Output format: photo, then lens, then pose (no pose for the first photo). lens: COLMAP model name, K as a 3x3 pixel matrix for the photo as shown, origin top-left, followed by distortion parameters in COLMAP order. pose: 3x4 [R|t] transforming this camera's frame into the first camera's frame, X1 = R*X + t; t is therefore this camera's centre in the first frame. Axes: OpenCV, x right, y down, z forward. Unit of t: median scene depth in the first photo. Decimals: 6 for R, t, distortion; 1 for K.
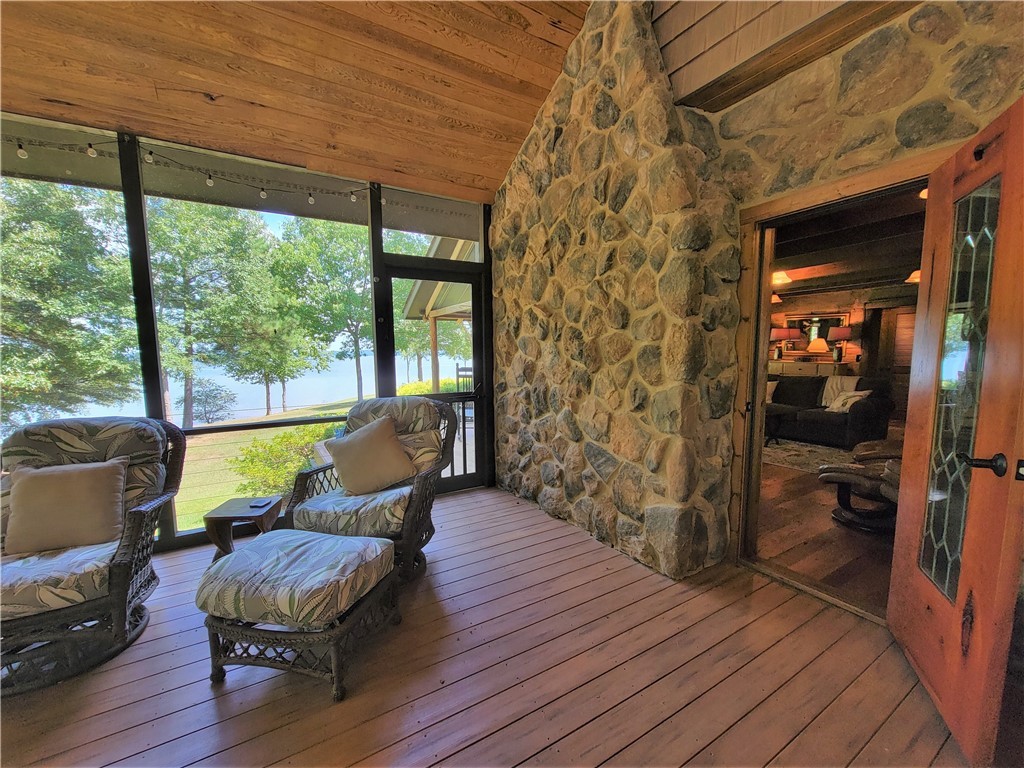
lens RADIAL K [[416.9, 0, 508.7], [0, 416.9, 398.8], [0, 0, 1]] dist [-0.000192, 0.000494]
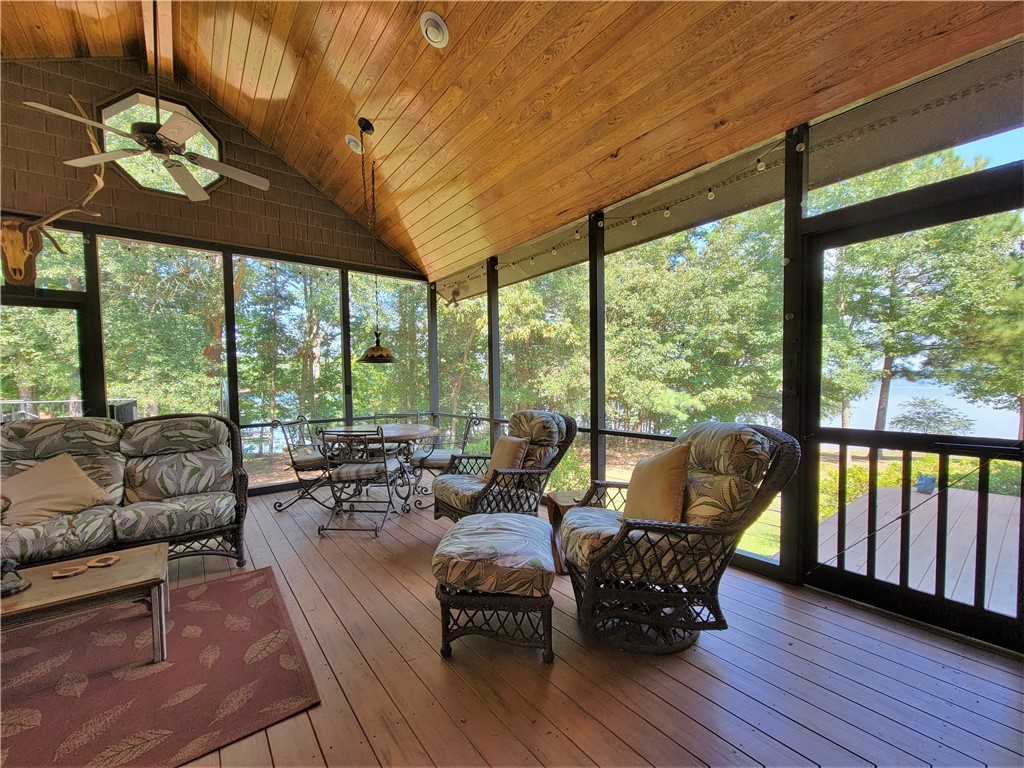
lens RADIAL K [[416.9, 0, 508.7], [0, 416.9, 398.8], [0, 0, 1]] dist [-0.000192, 0.000494]
pose [[0.126028, 0.048434, -0.990844, 0.356904], [-0.090511, 0.995203, 0.037135, -0.031587], [0.987889, 0.085002, 0.129807, 0.457089]]
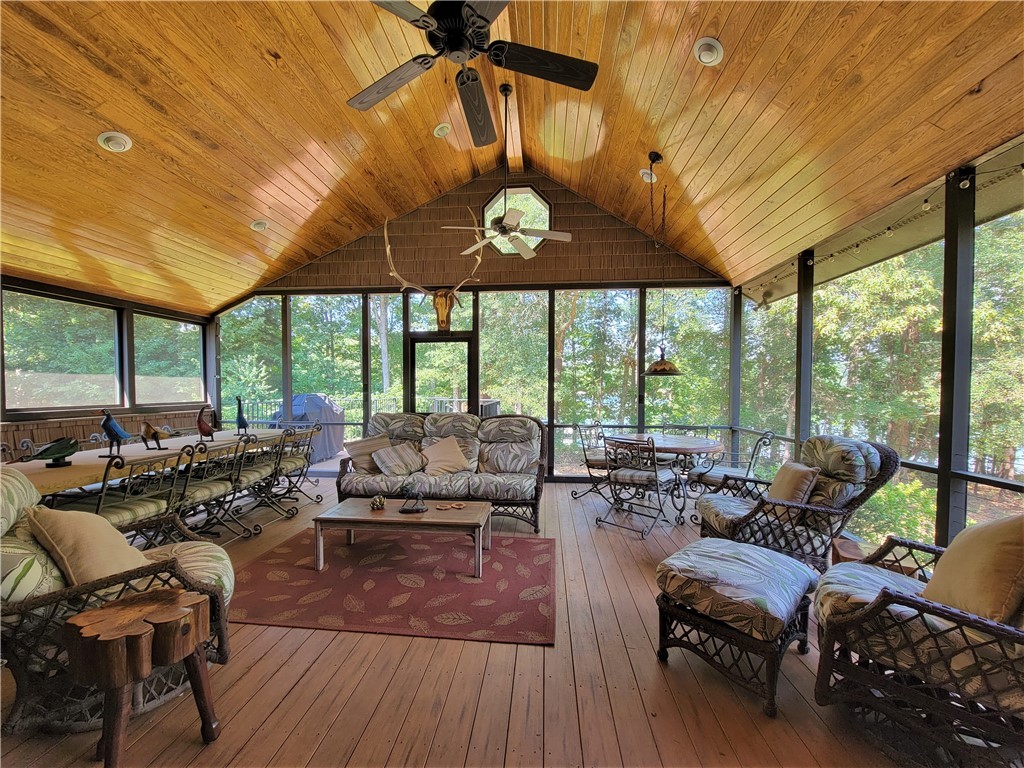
lens RADIAL K [[420.8, 0, 513.9], [0, 420.8, 400.4], [0, 0, 1]] dist [-0.002068, -0.000386]
pose [[-0.569600, 0.031974, -0.821300, 0.416529], [-0.086534, 0.991357, 0.098608, -0.070938], [0.817354, 0.127237, -0.561910, 0.594423]]
